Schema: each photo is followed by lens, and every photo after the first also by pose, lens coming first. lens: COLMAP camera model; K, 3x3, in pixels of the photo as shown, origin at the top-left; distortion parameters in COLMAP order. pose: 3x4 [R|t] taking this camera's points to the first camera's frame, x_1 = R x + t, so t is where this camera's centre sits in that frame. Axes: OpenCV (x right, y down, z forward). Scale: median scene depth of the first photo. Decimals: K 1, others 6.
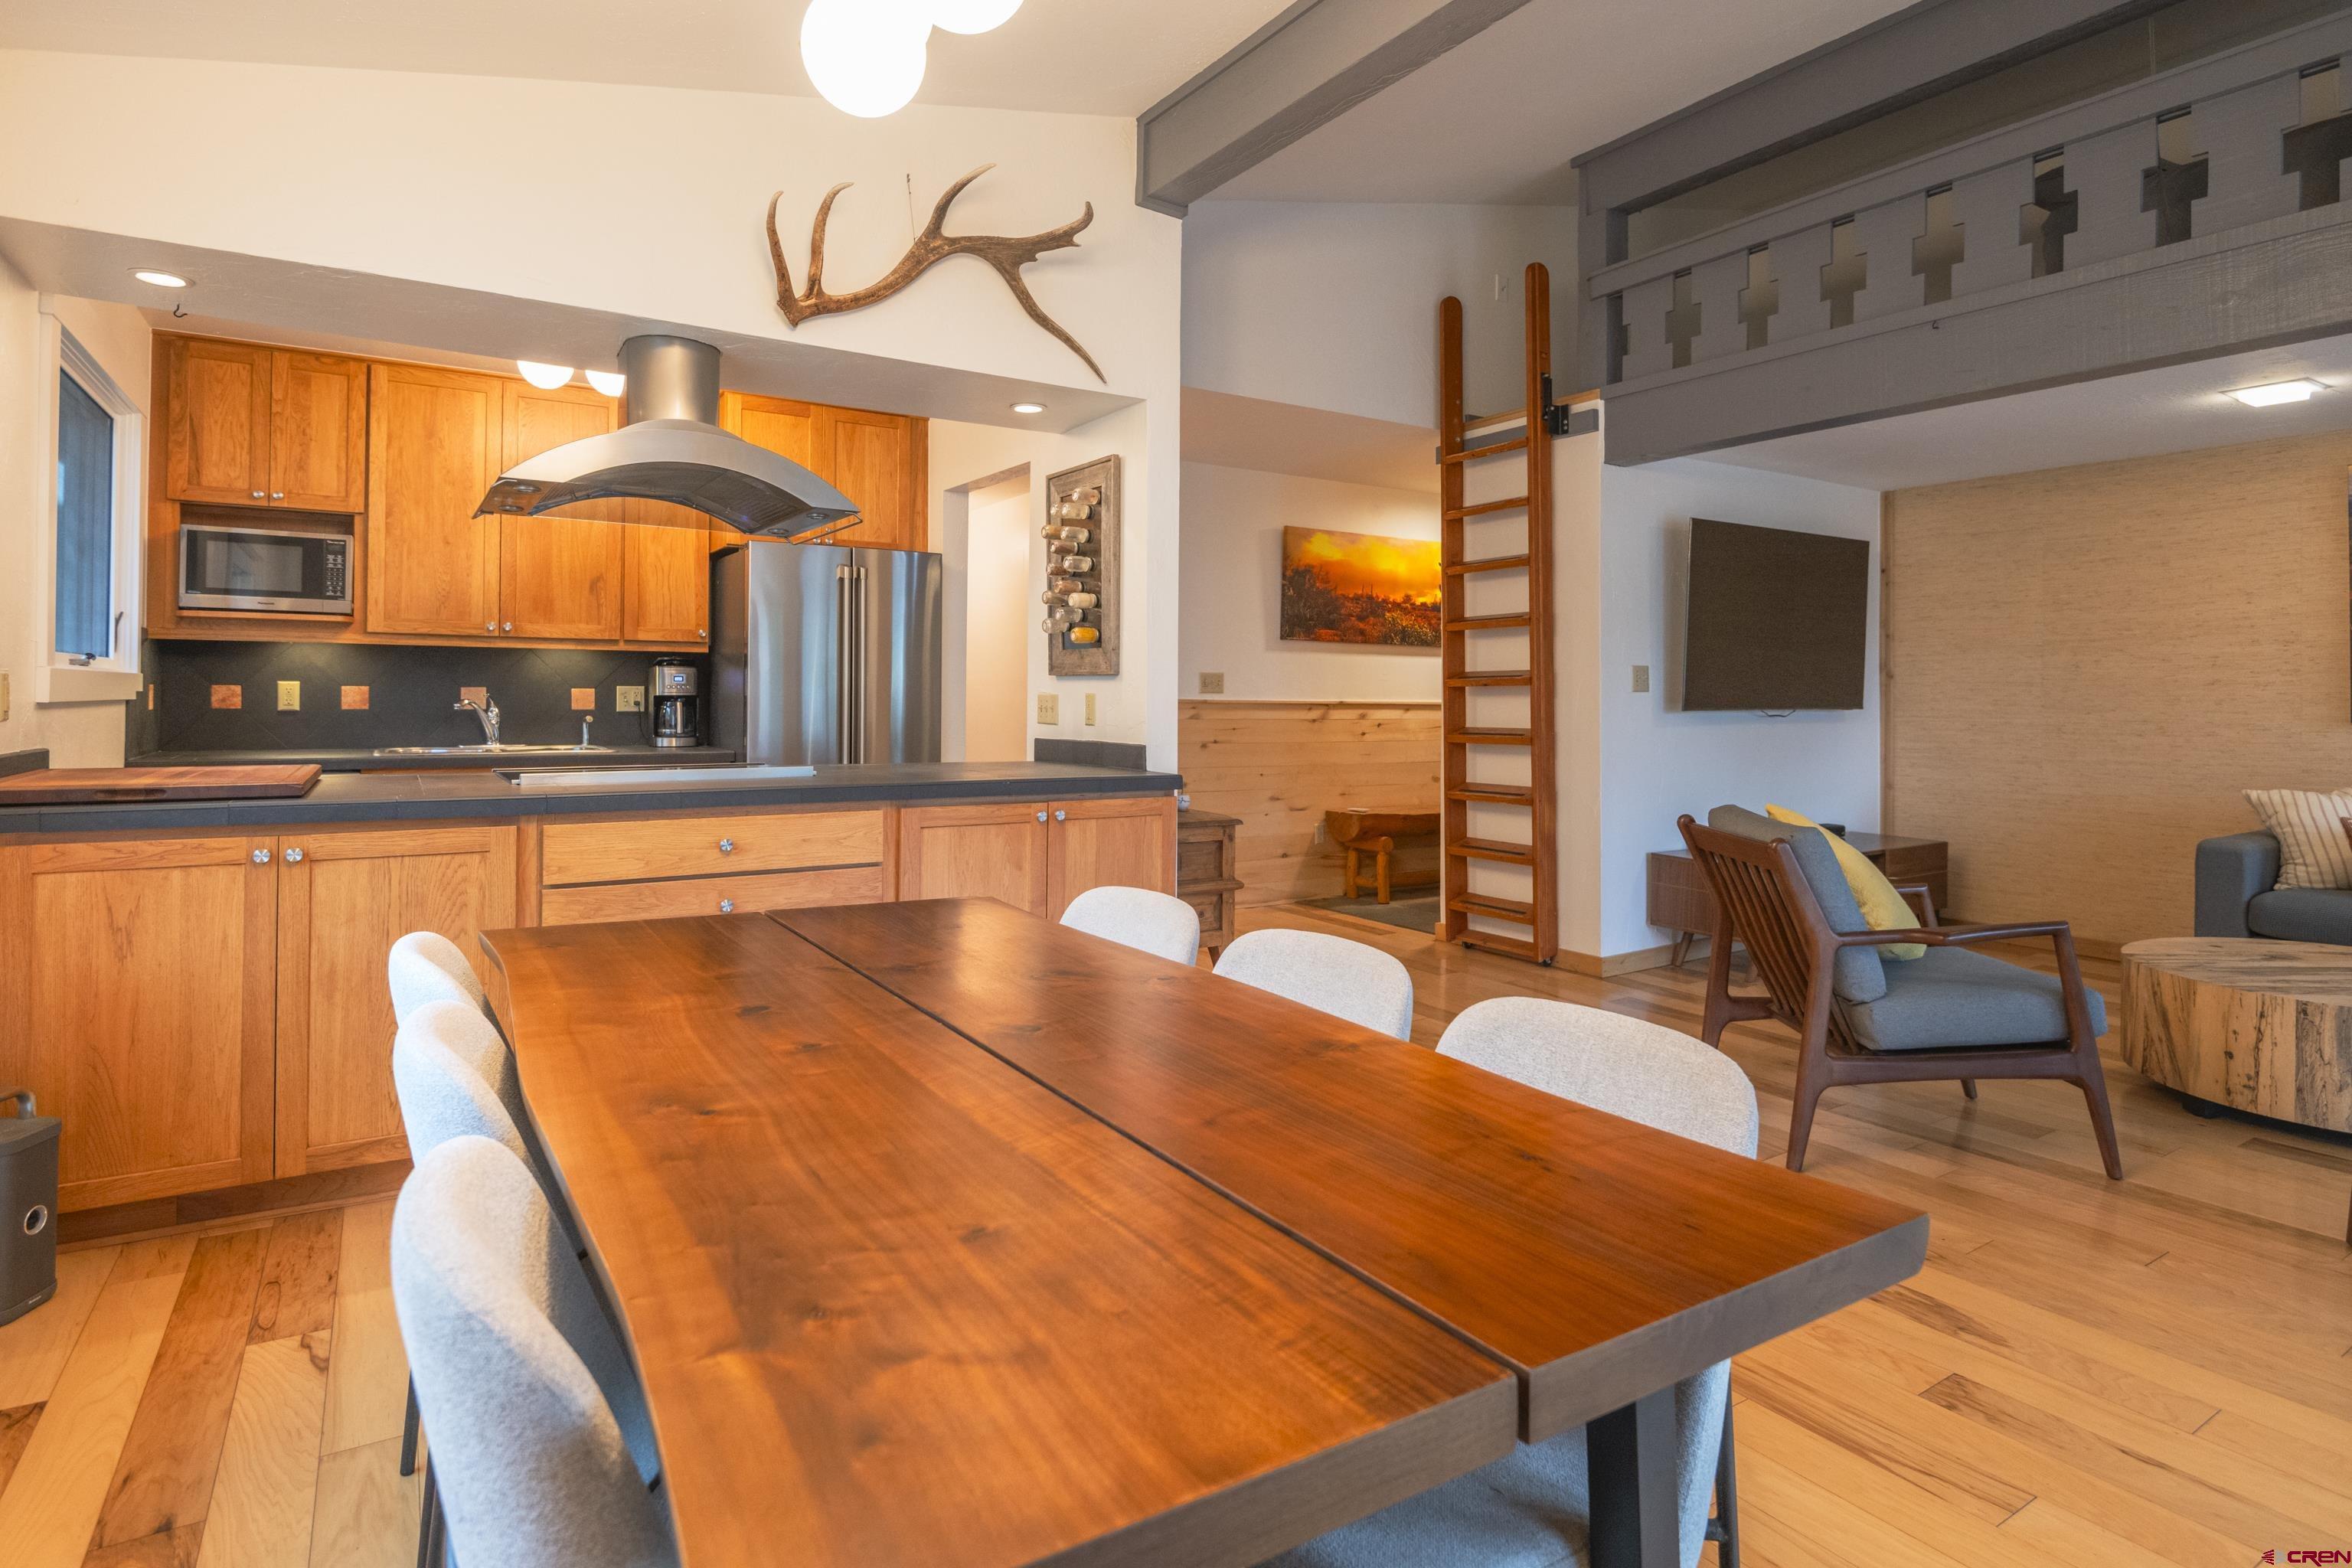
lens RADIAL K [[1189.8, 0, 1144.3], [0, 1189.8, 690.8], [0, 0, 1]] dist [-0.021567, 0.003201]
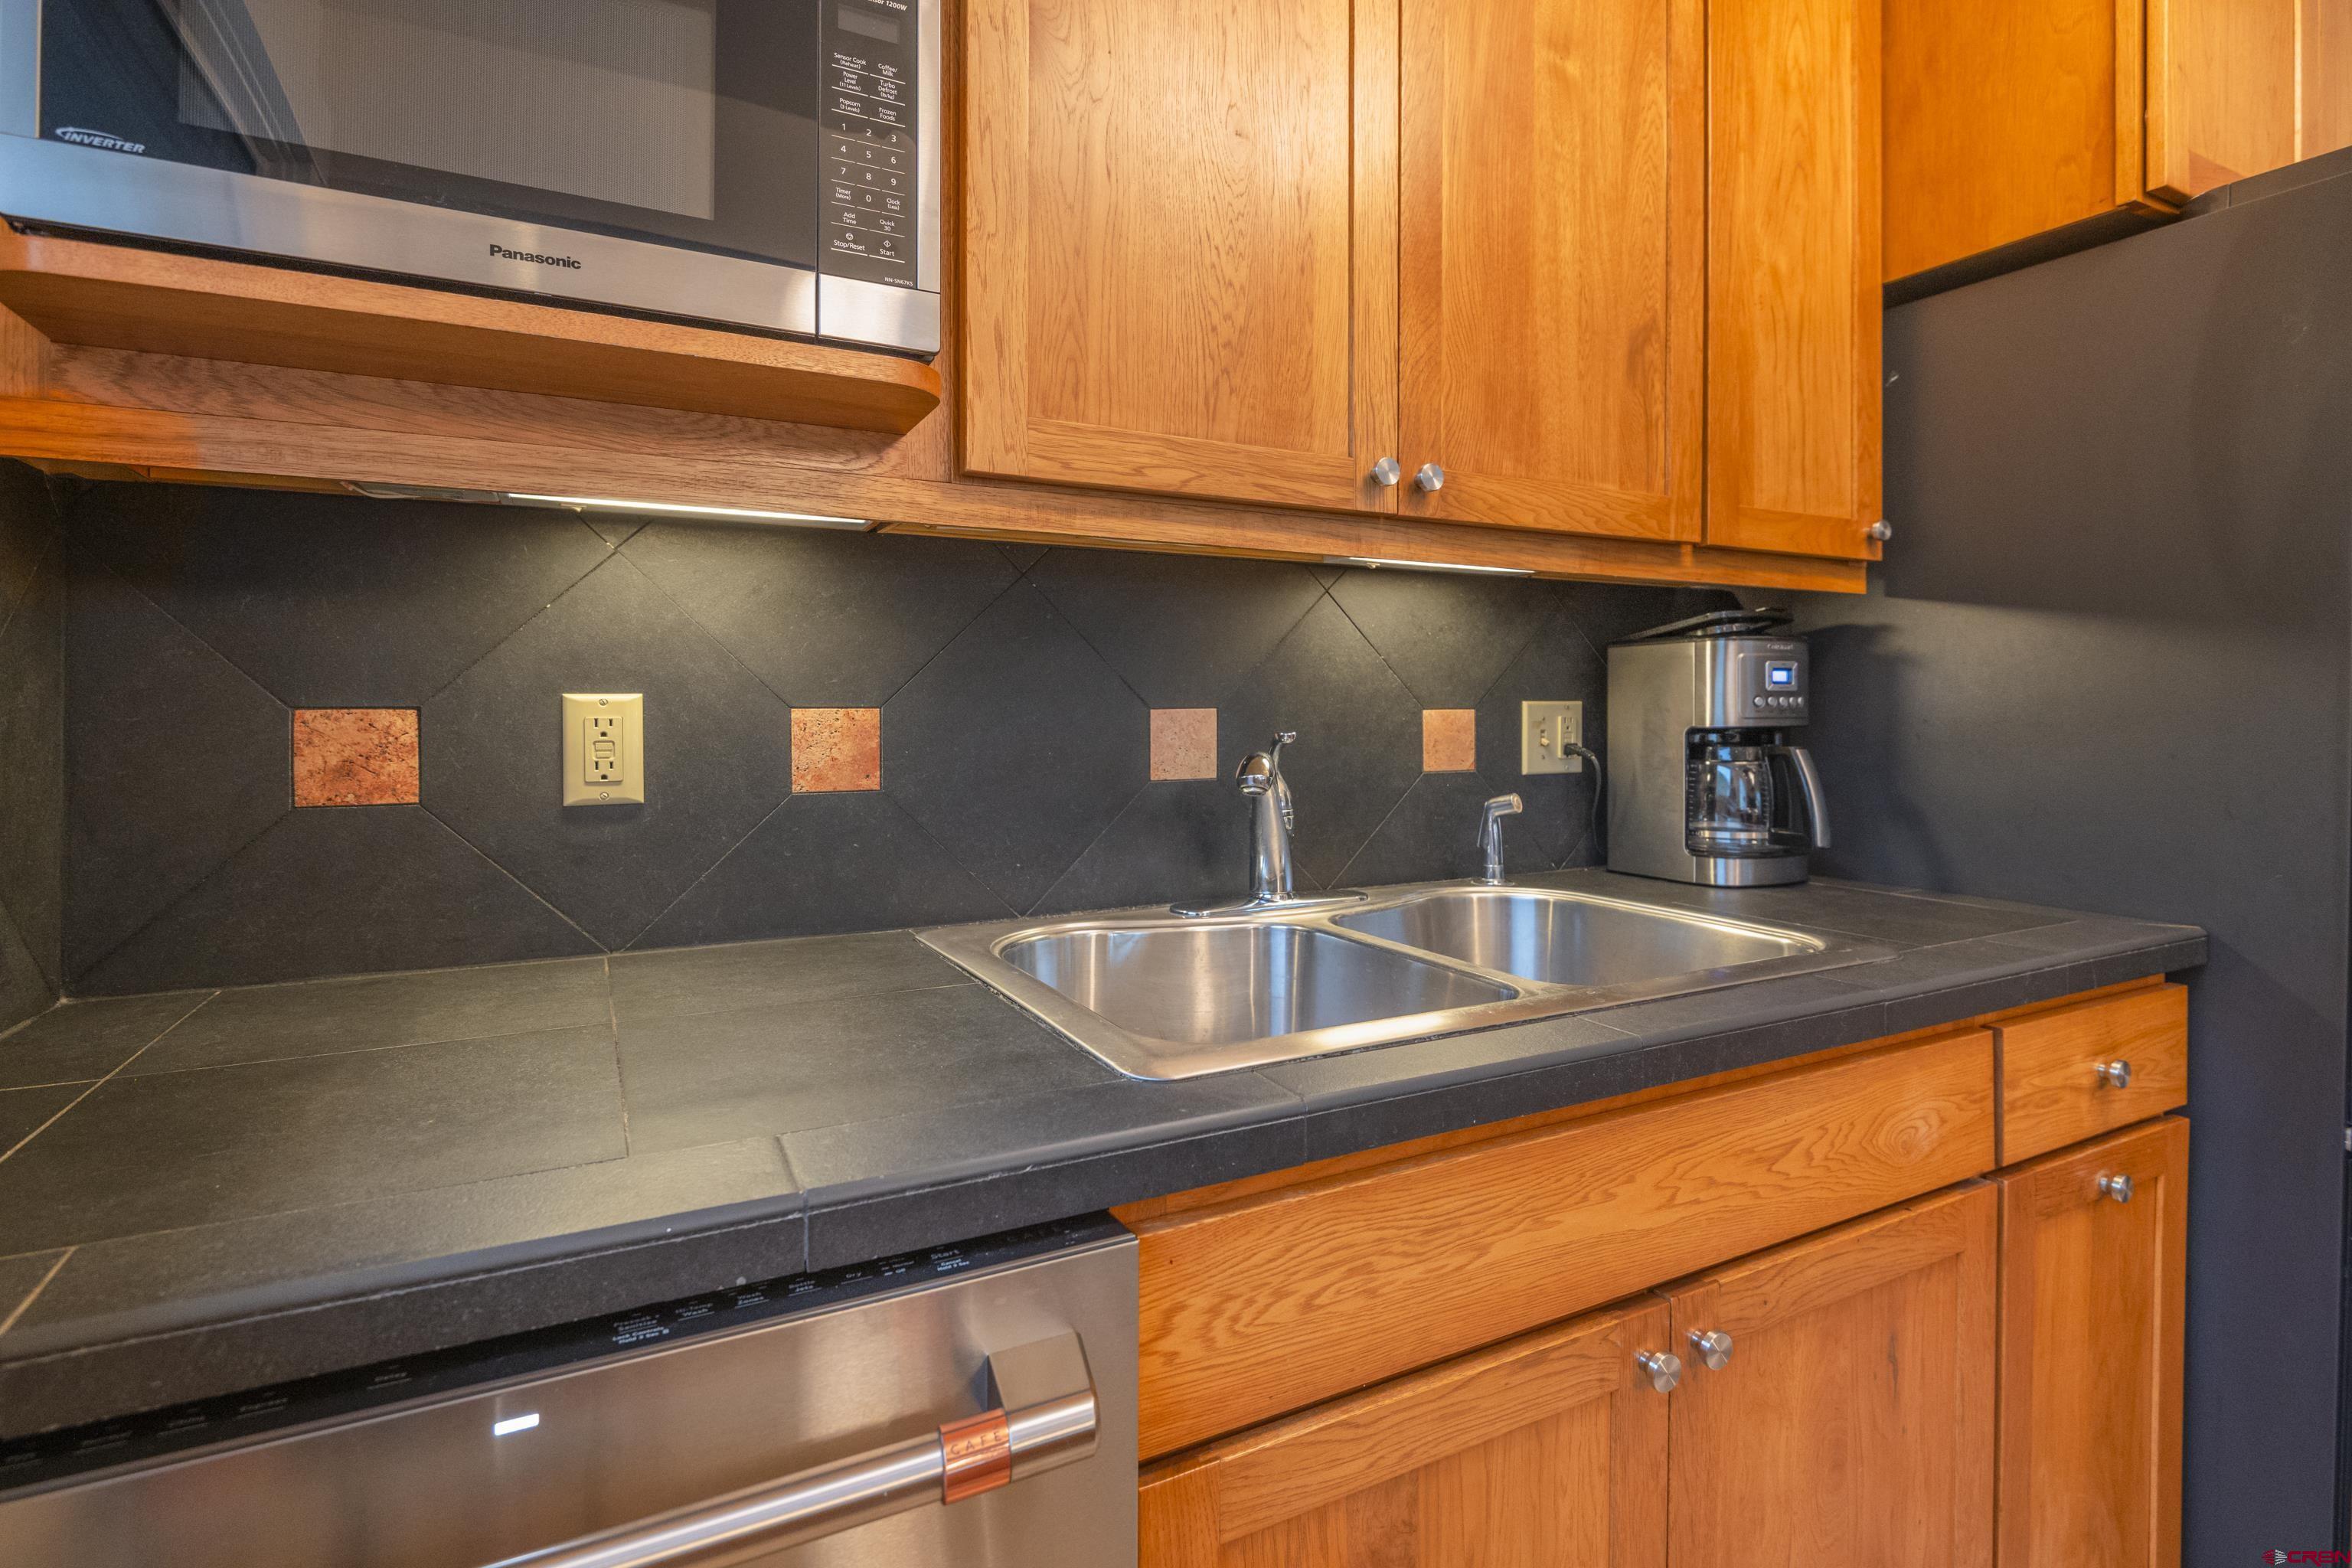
lens RADIAL K [[1088.5, 0, 1237.0], [0, 1088.5, 703.2], [0, 0, 1]] dist [-0.007416, -0.001446]
pose [[0.999277, -0.006225, -0.037519, -0.566488], [0.006324, 0.999977, 0.002524, -0.005192], [0.037502, -0.002760, 0.999293, 0.750807]]
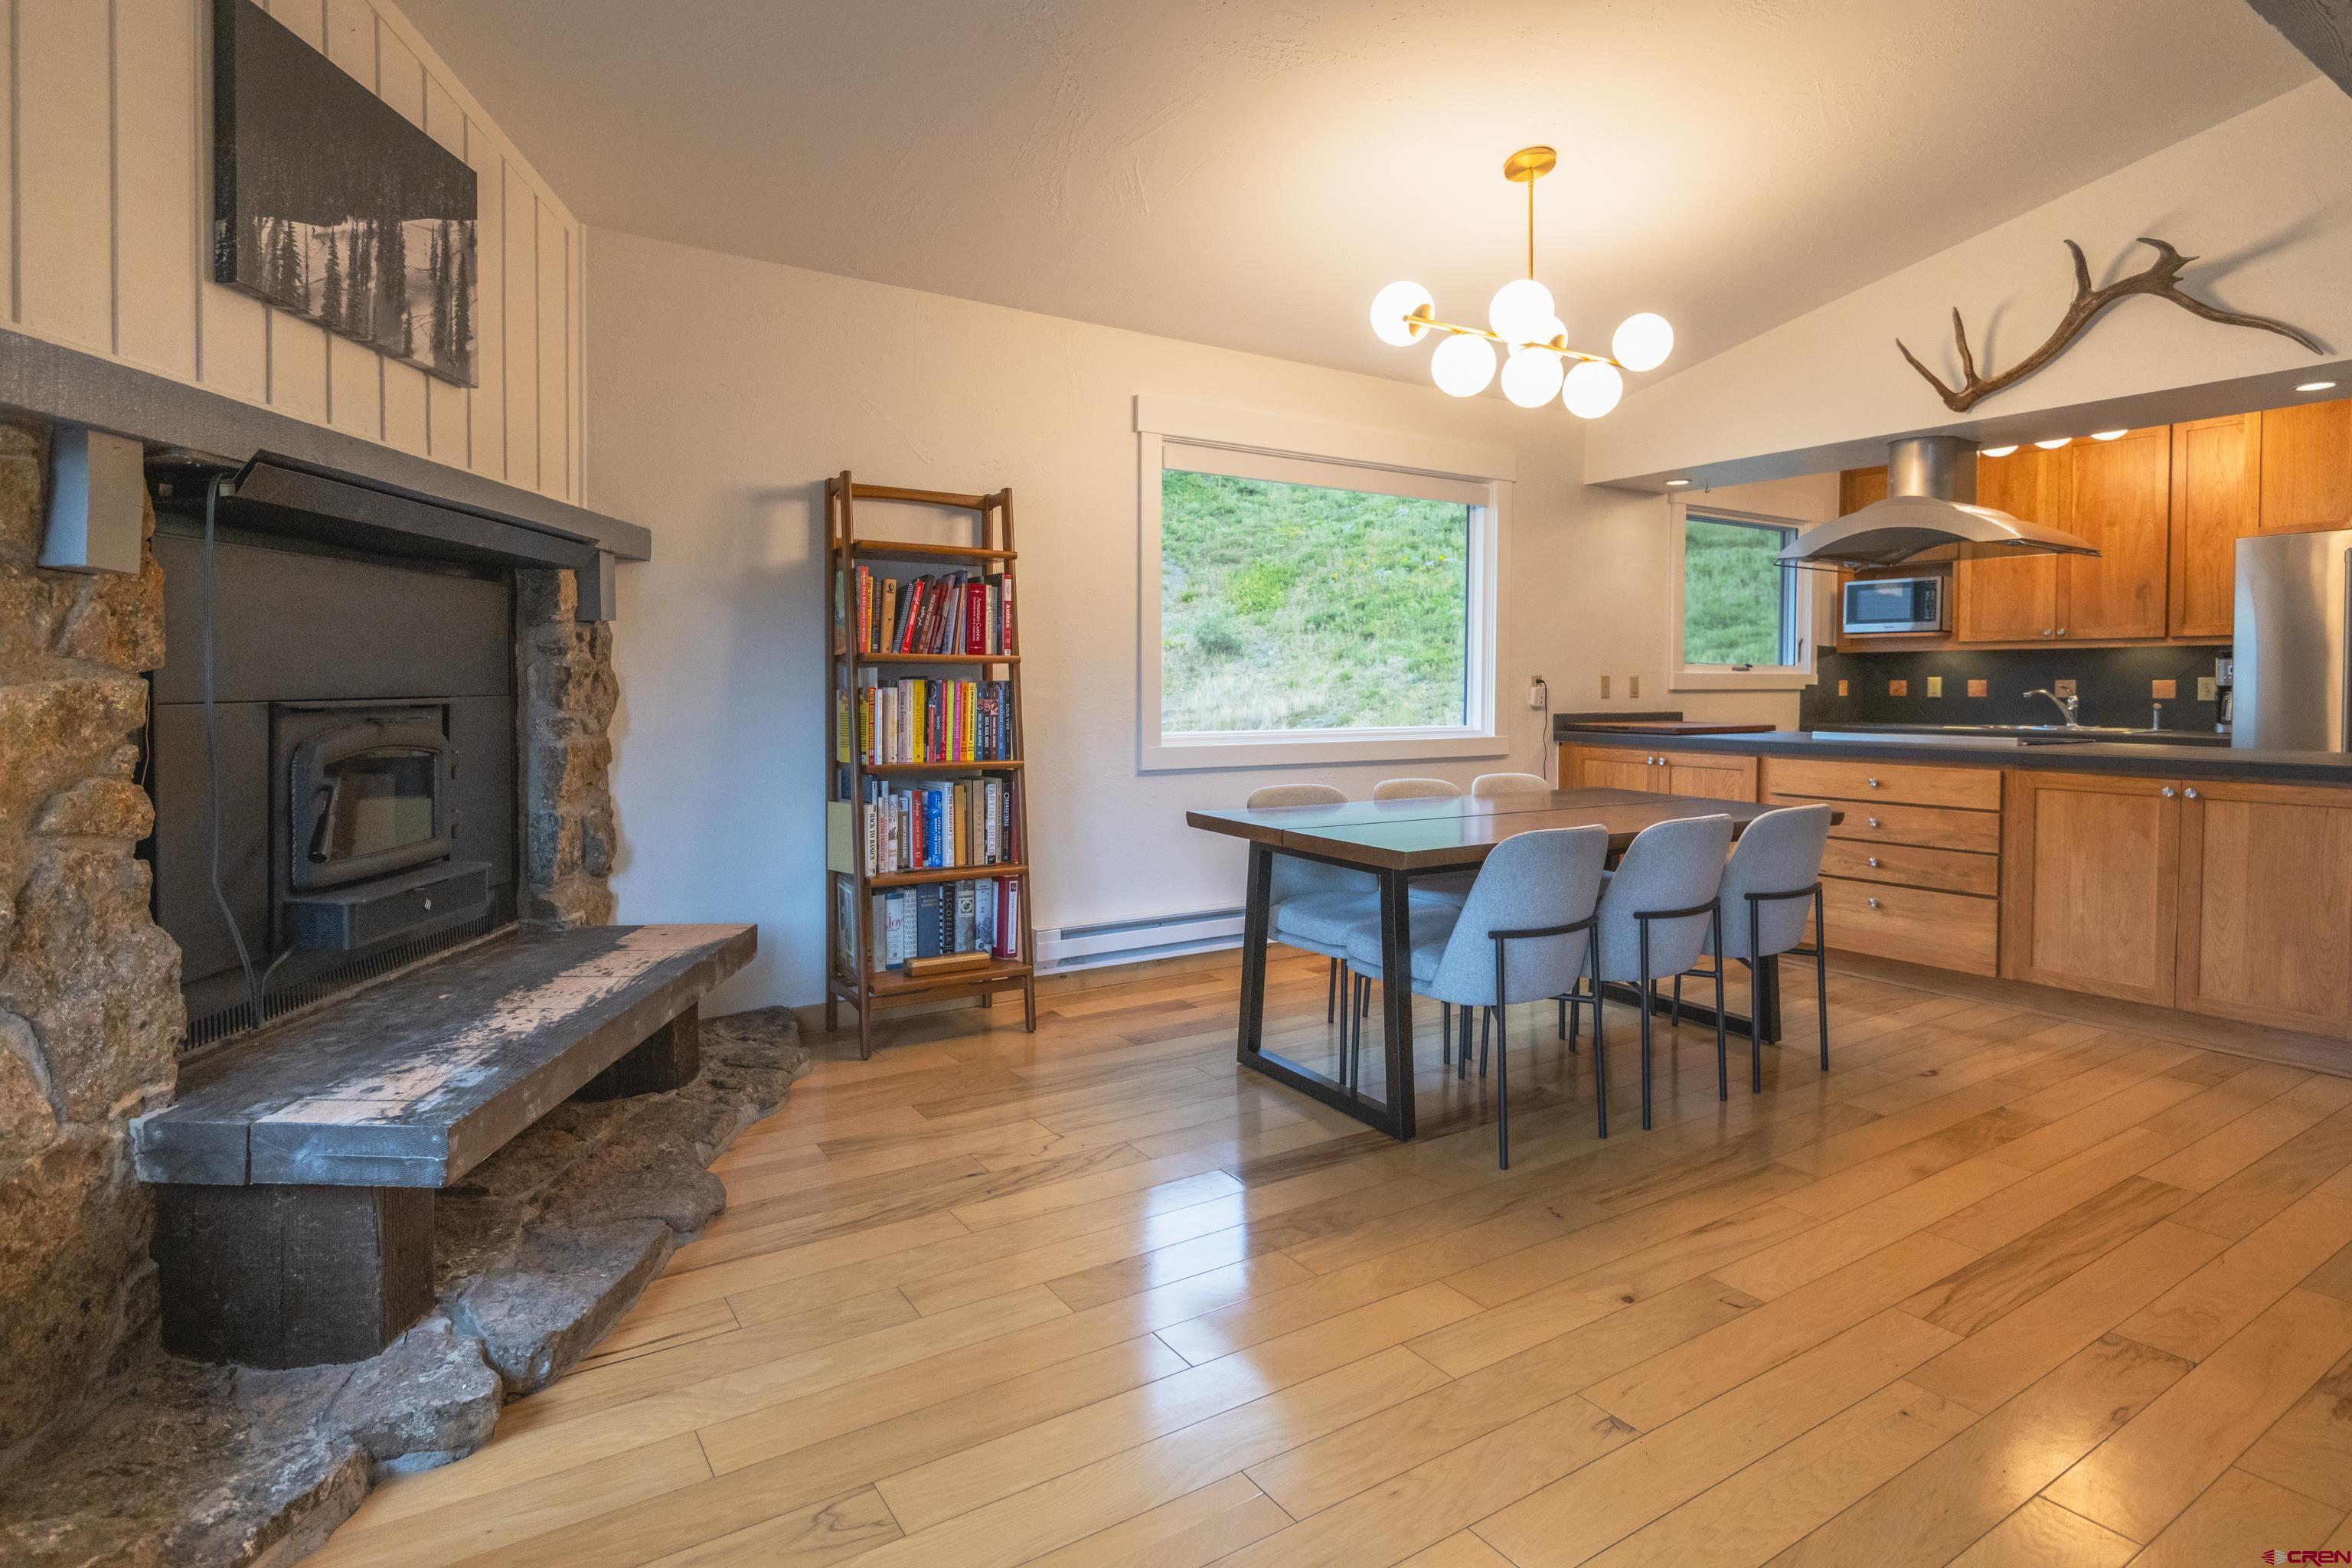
lens RADIAL K [[1189.8, 0, 1232.8], [0, 1189.8, 715.1], [0, 0, 1]] dist [-0.021567, 0.003201]
pose [[0.052325, 0.016945, -0.998486, 0.670109], [0.005797, 0.999834, 0.017272, 0.007672], [0.998613, -0.006692, 0.052218, 0.057690]]
